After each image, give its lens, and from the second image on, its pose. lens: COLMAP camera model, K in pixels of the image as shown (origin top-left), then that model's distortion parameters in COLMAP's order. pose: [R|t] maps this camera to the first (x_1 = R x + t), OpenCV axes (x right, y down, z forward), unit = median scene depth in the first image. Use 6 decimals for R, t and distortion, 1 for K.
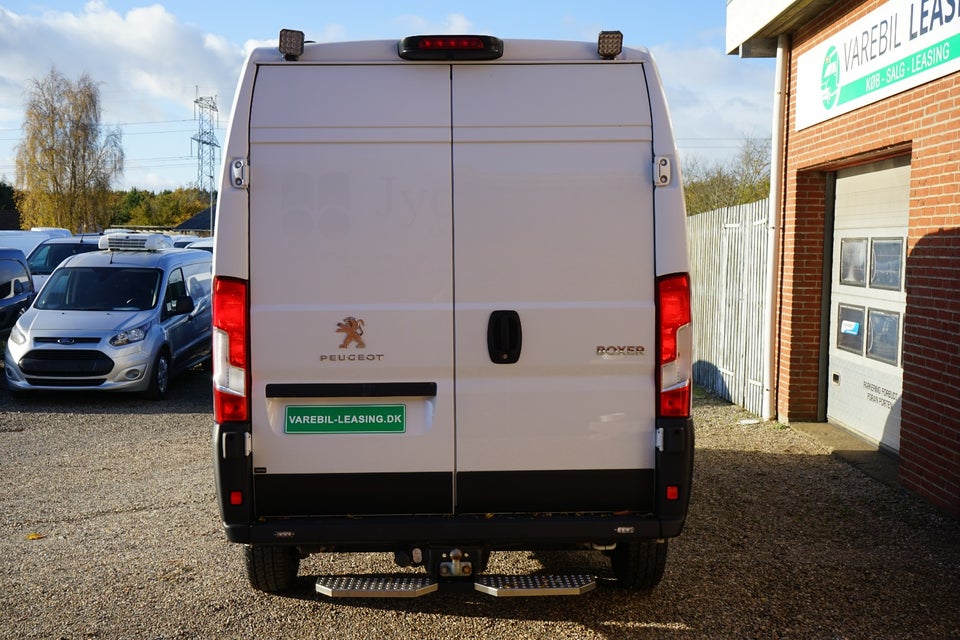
lens RADIAL K [[1139.1, 0, 485.9], [0, 1139.1, 312.7], [0, 0, 1]] dist [0.016033, 0.000000]
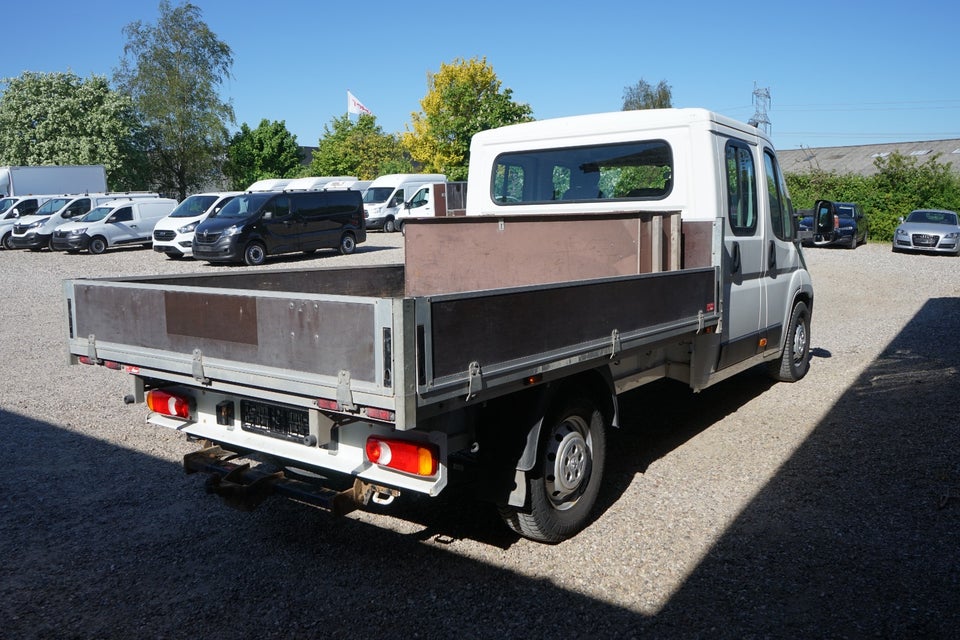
lens RADIAL K [[761.9, 0, 480.3], [0, 761.9, 324.0], [0, 0, 1]] dist [-0.010948, 0.008655]
pose [[0.828387, 0.069819, -0.555788, 0.284396], [-0.010095, 0.993901, 0.109809, -0.002197], [0.560066, -0.085353, 0.824040, 0.268228]]
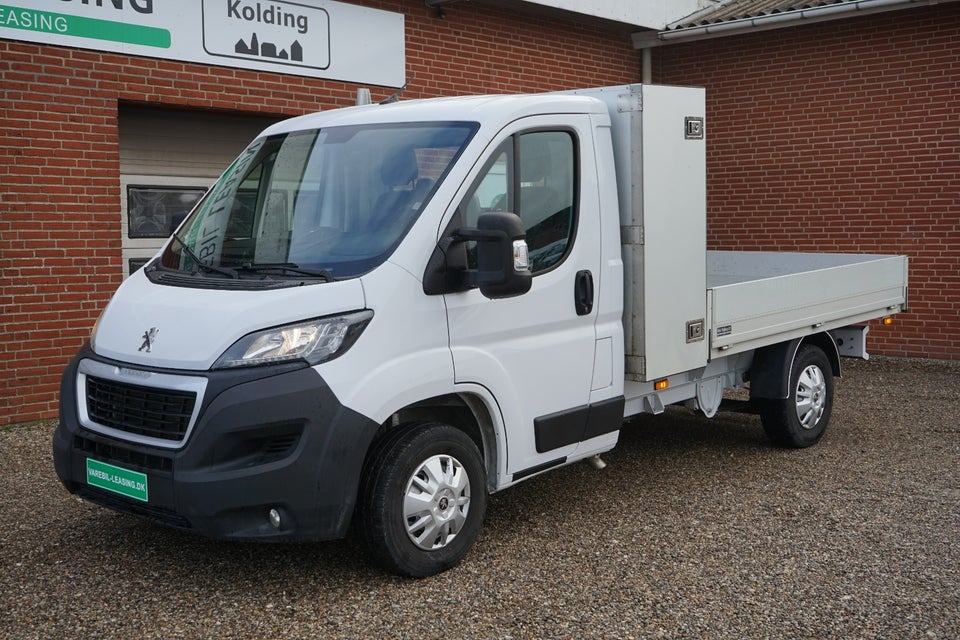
lens RADIAL K [[1170.0, 0, 487.0], [0, 1170.0, 318.6], [0, 0, 1]] dist [0.003116, 0.000000]
pose [[-0.744815, -0.054903, 0.665009, -0.587320], [0.036629, 0.991743, 0.122902, -0.051923], [-0.666265, 0.115898, -0.736653, 1.318513]]
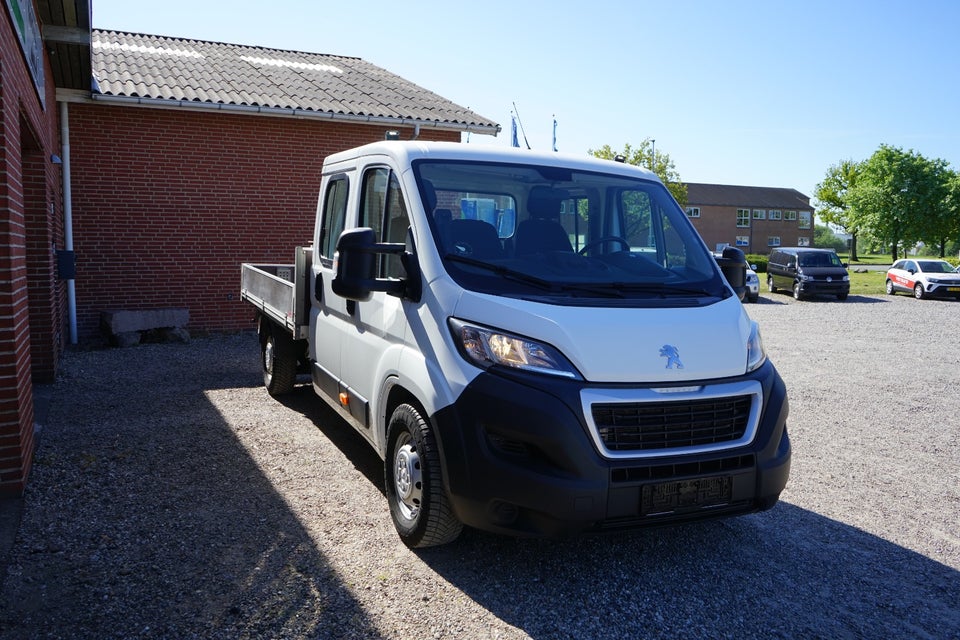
lens RADIAL K [[761.9, 0, 476.0], [0, 761.9, 319.6], [0, 0, 1]] dist [-0.010948, 0.008655]
pose [[-0.889057, 0.019737, -0.457372, 0.288223], [-0.046038, 0.990151, 0.132218, -0.051242], [0.455476, 0.138606, -0.879392, 1.445138]]
